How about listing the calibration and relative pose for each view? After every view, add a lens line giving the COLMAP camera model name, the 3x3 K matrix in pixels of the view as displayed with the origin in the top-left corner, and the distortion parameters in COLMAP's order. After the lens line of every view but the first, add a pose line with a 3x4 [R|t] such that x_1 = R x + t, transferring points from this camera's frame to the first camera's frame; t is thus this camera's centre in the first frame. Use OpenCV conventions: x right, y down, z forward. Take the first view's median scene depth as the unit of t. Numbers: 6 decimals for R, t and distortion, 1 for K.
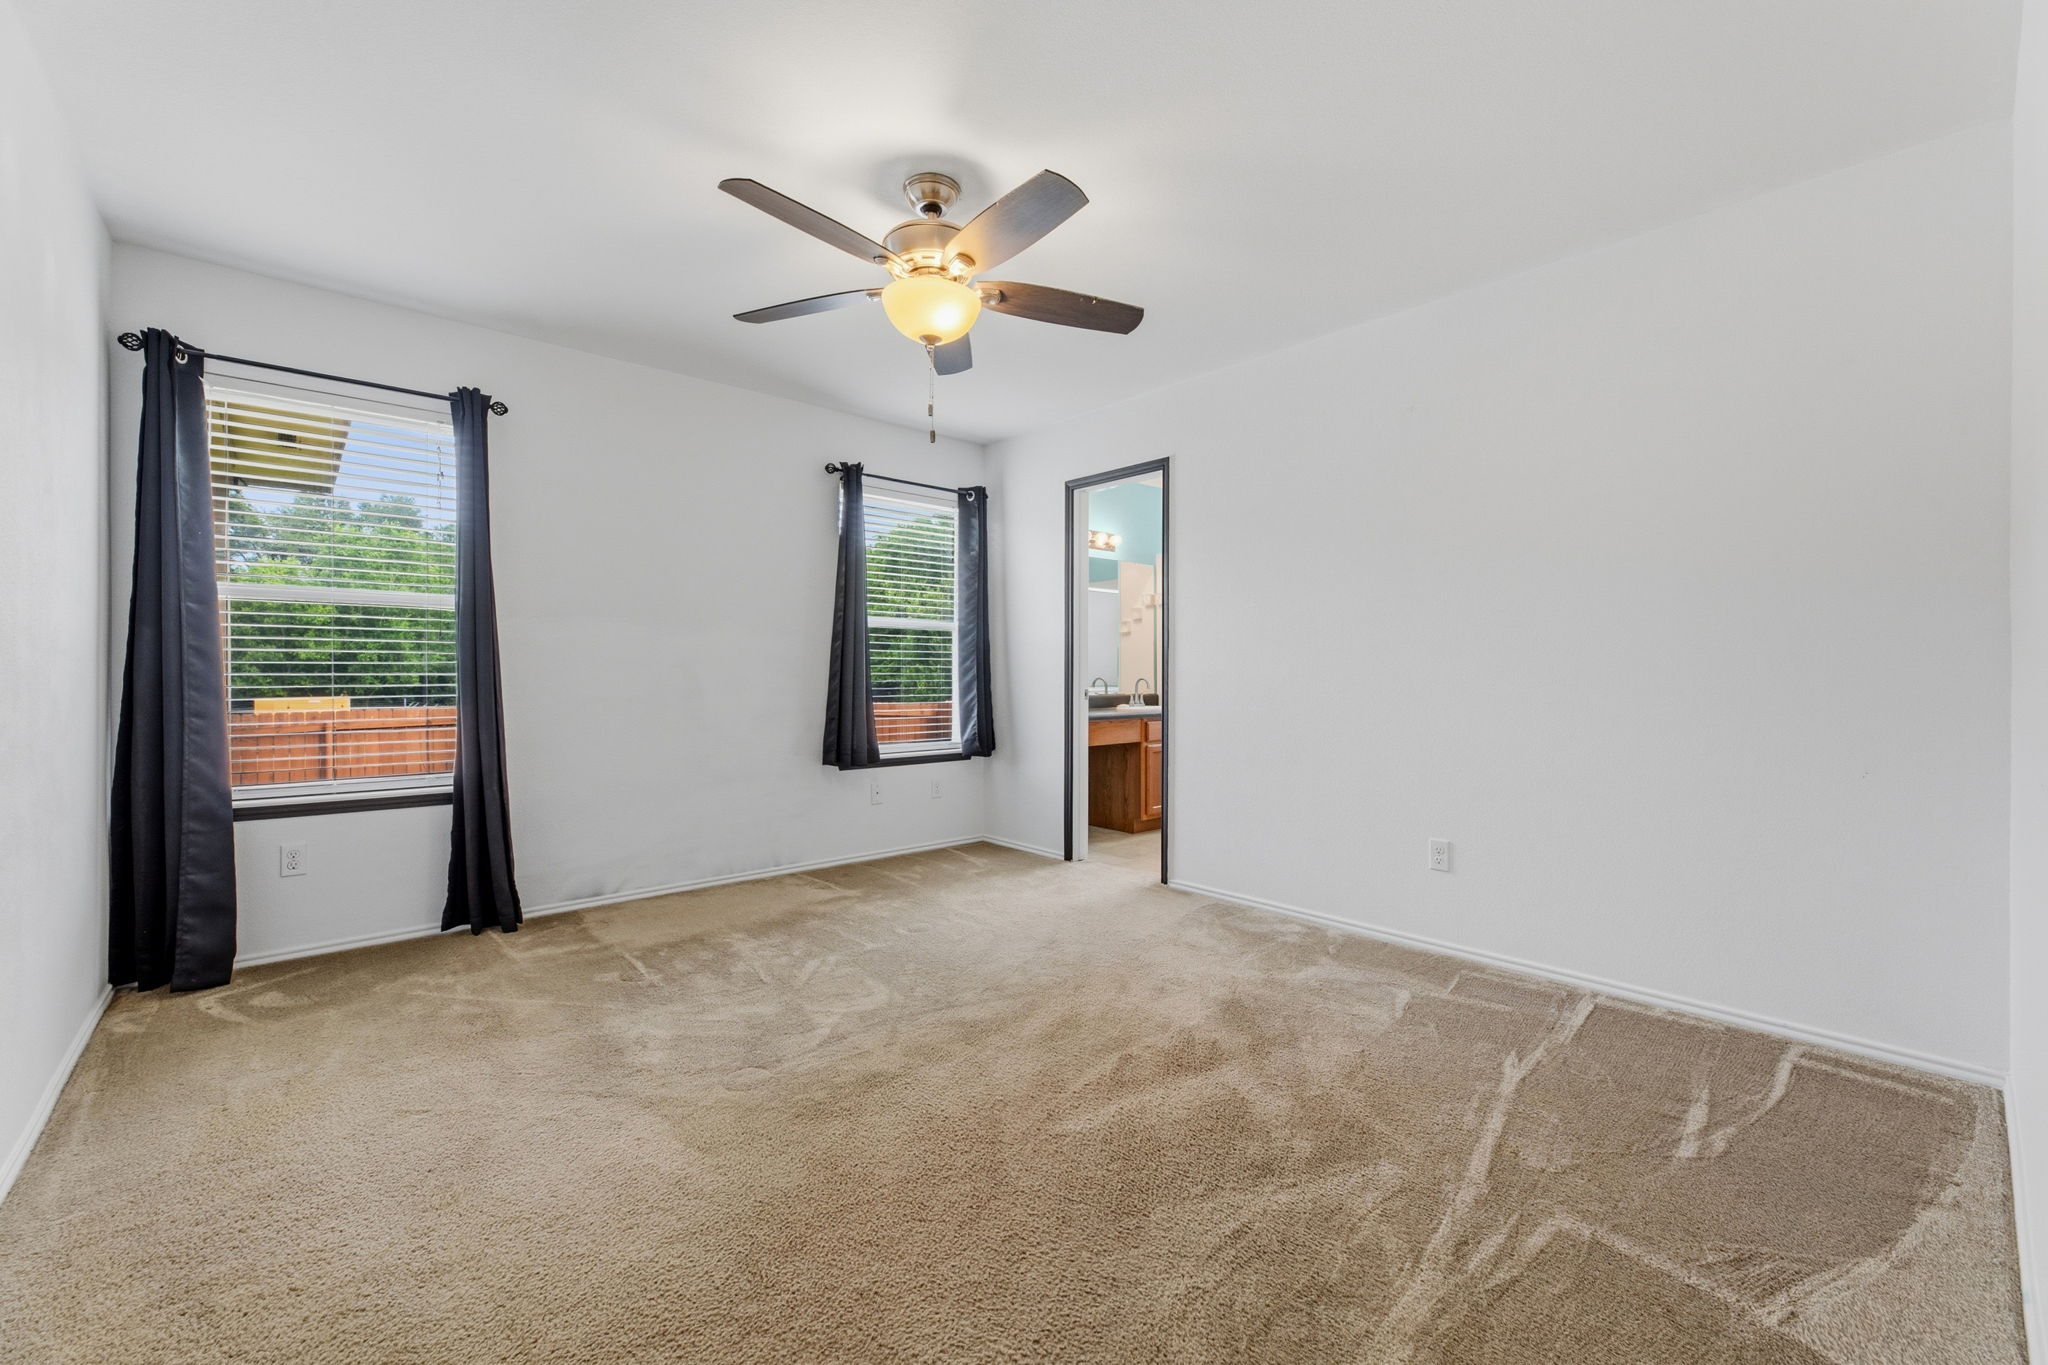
lens RADIAL K [[830.1, 0, 1005.4], [0, 830.1, 678.0], [0, 0, 1]] dist [0.000292, 0.000222]
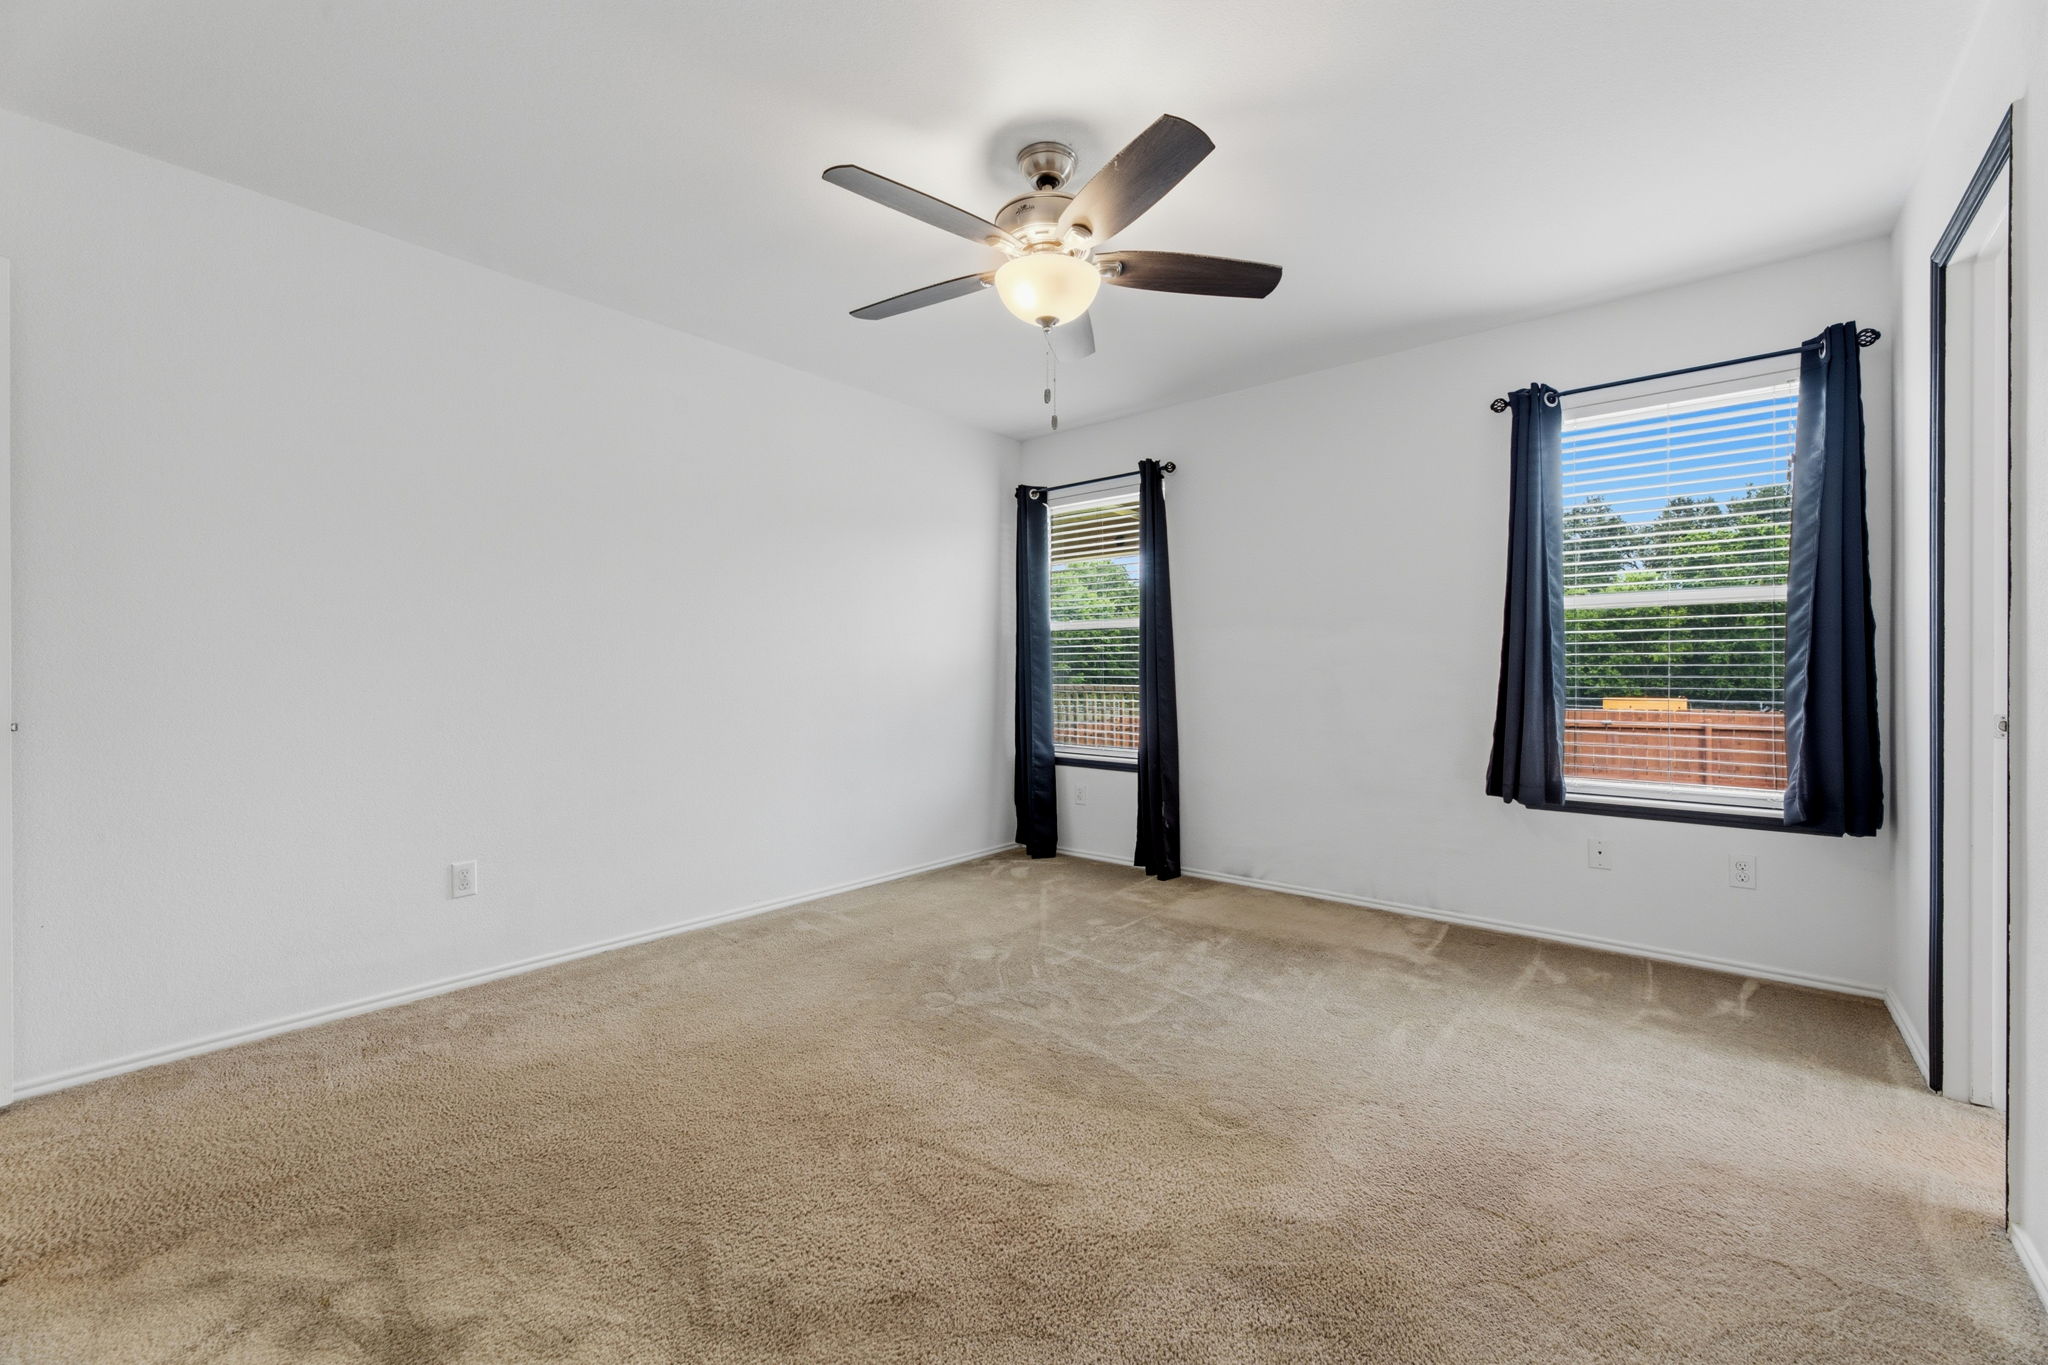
lens RADIAL K [[830.1, 0, 1001.8], [0, 830.1, 679.8], [0, 0, 1]] dist [0.000292, 0.000222]
pose [[0.132786, 0.006033, -0.991126, 0.642404], [-0.006413, 0.999966, 0.005228, -0.004513], [0.991124, 0.005662, 0.132820, 0.604170]]
